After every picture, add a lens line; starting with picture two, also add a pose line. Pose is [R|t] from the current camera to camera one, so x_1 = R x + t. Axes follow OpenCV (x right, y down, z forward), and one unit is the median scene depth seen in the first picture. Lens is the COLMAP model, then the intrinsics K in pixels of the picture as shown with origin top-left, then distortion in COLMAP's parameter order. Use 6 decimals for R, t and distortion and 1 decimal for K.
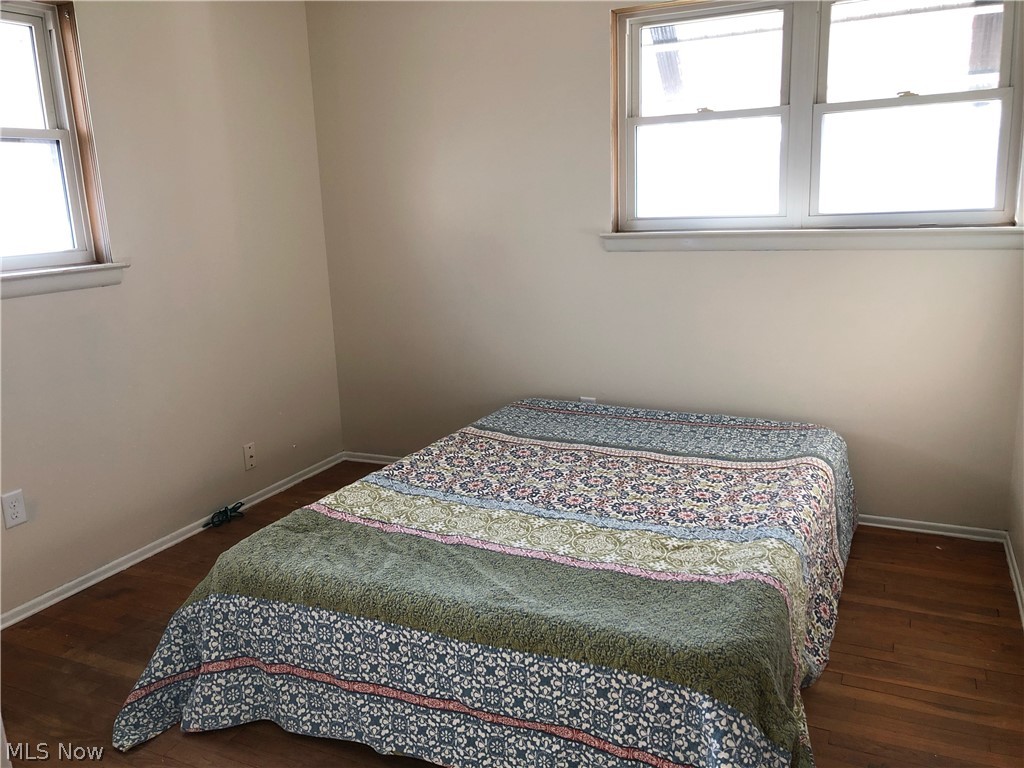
lens RADIAL K [[844.1, 0, 512.7], [0, 844.1, 383.2], [0, 0, 1]] dist [0.008490, -0.001425]
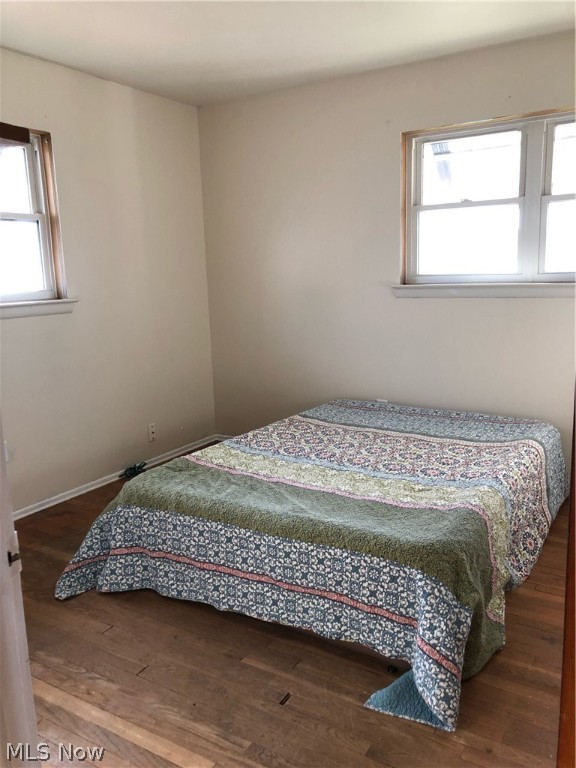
lens RADIAL K [[633.1, 0, 288.0], [0, 633.1, 386.0], [0, 0, 1]] dist [0.008490, -0.001425]
pose [[0.994041, 0.027950, -0.105364, 0.063299], [-0.031127, 0.999105, -0.028631, 0.043350], [0.104469, 0.031740, 0.994022, -0.123824]]
